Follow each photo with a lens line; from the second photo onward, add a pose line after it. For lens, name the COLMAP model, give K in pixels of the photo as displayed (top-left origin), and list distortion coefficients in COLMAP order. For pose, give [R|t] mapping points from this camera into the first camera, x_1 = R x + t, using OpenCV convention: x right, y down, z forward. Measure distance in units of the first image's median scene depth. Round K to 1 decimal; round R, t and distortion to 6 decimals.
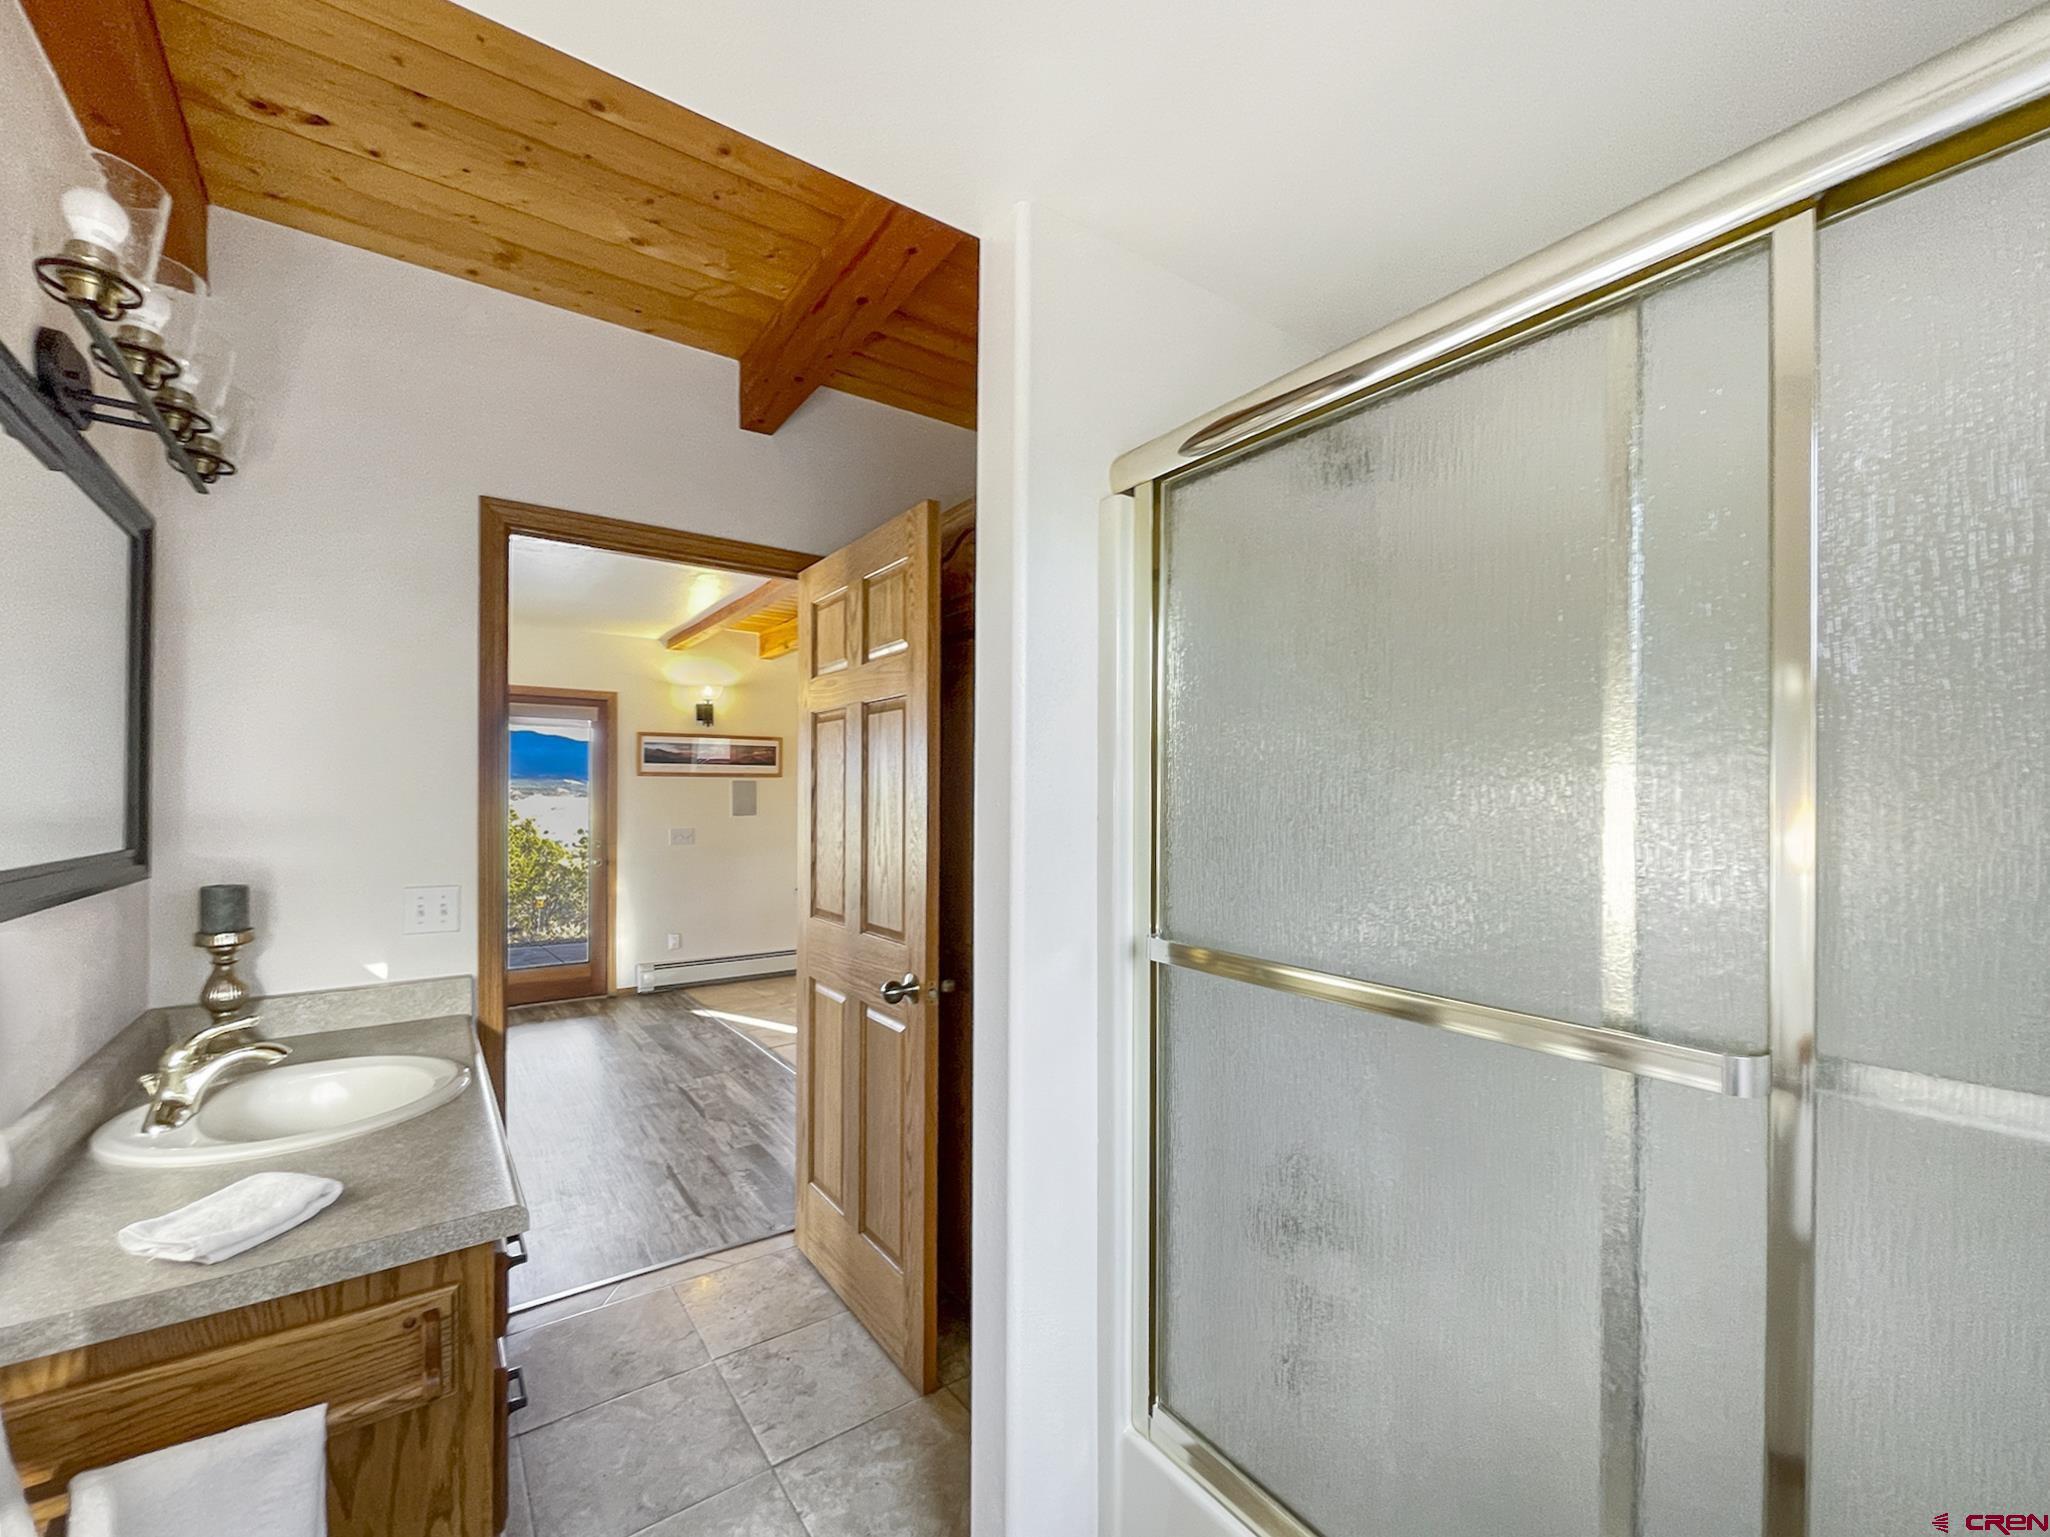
lens RADIAL K [[847.0, 0, 1019.0], [0, 847.0, 800.3], [0, 0, 1]] dist [0.000008, 0.000058]
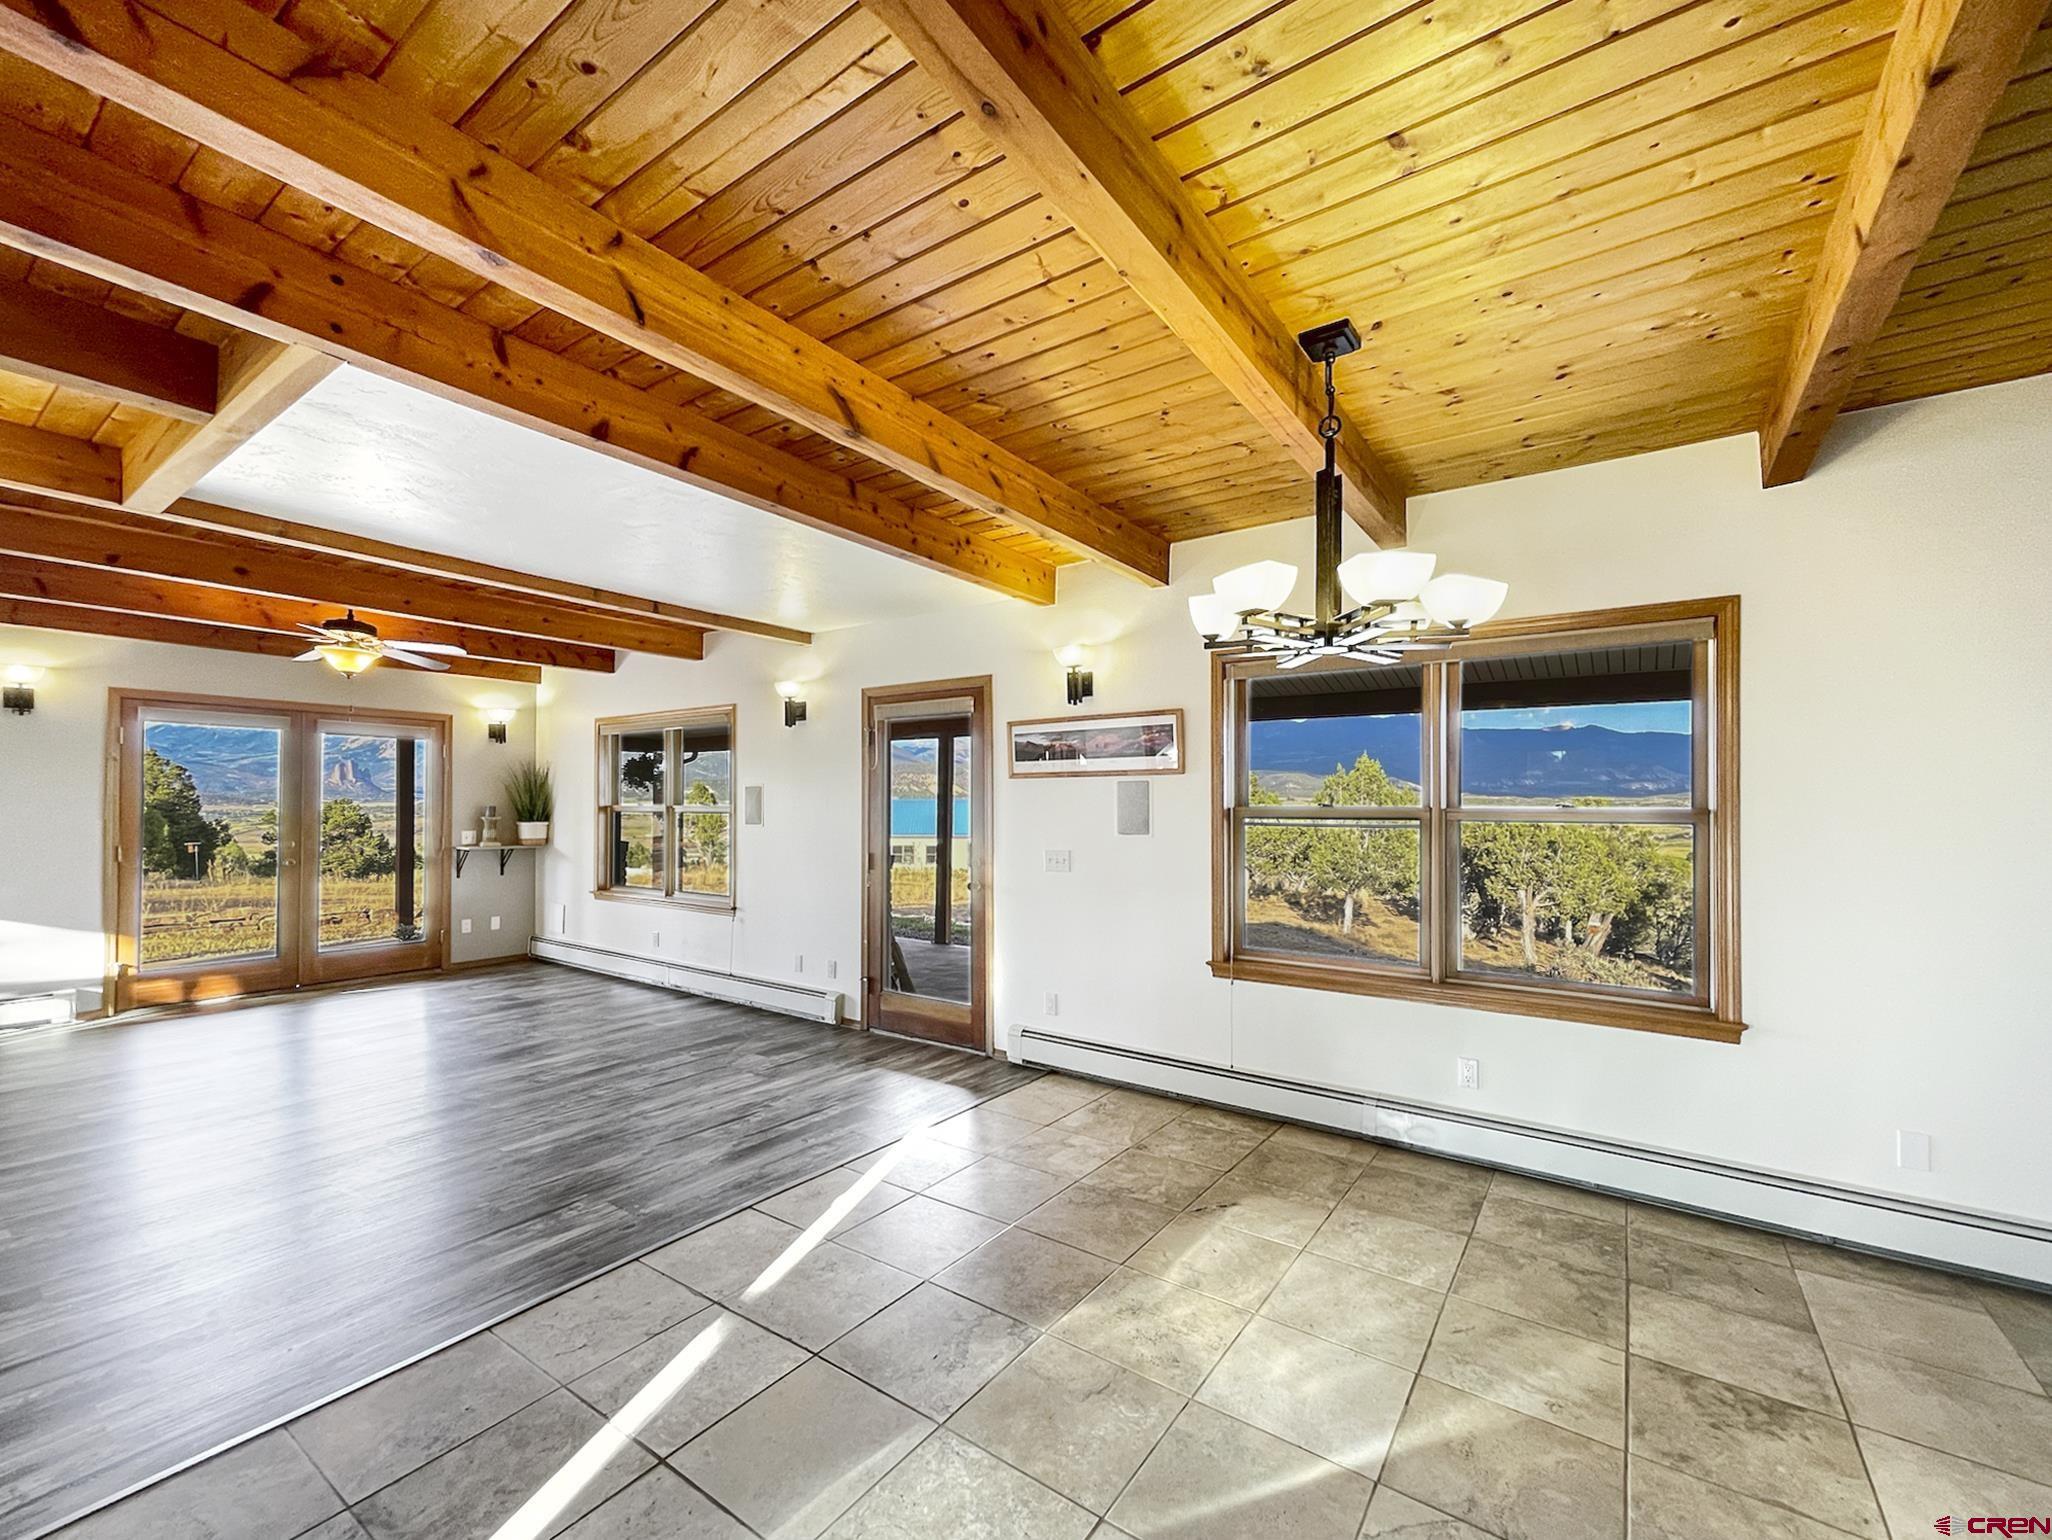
lens RADIAL K [[849.1, 0, 1016.5], [0, 849.1, 794.5], [0, 0, 1]] dist [0.003032, 0.000584]
pose [[0.330194, -0.014665, -0.943799, 0.281471], [-0.001627, 0.999869, -0.016106, -0.001831], [0.943912, 0.006854, 0.330126, 0.746159]]
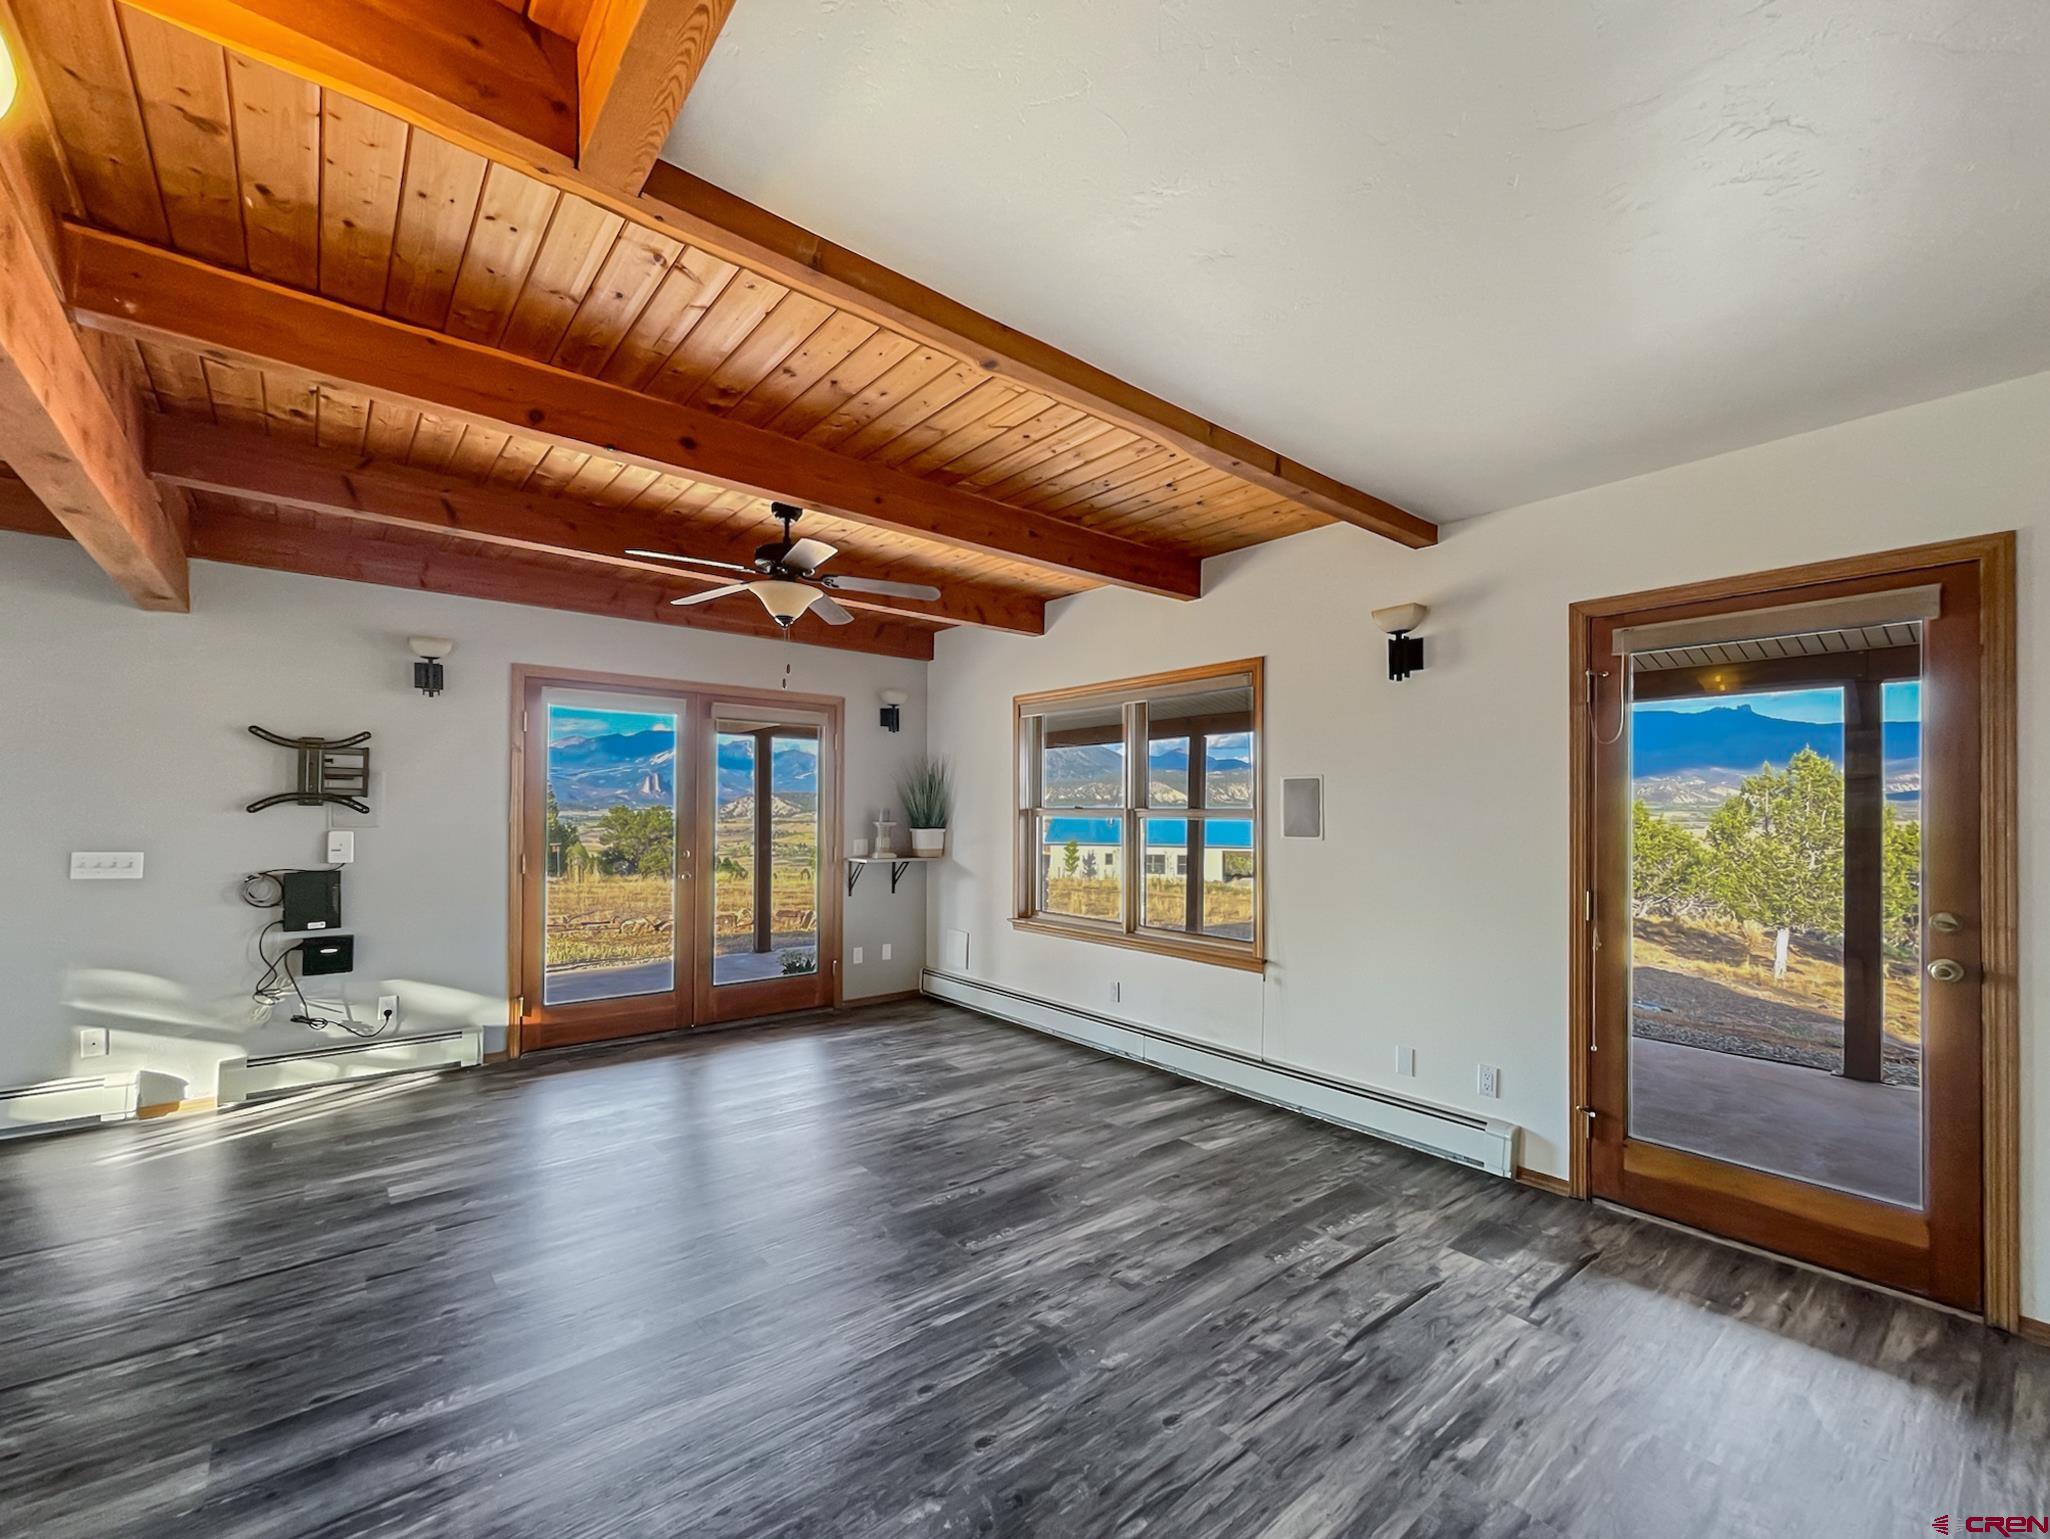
lens RADIAL K [[847.0, 0, 1019.0], [0, 847.0, 801.3], [0, 0, 1]] dist [0.000008, 0.000058]
pose [[0.073609, -0.016558, -0.997150, -0.124514], [-0.006923, 0.999830, -0.017114, 0.003622], [0.997263, 0.008163, 0.073481, 0.519199]]
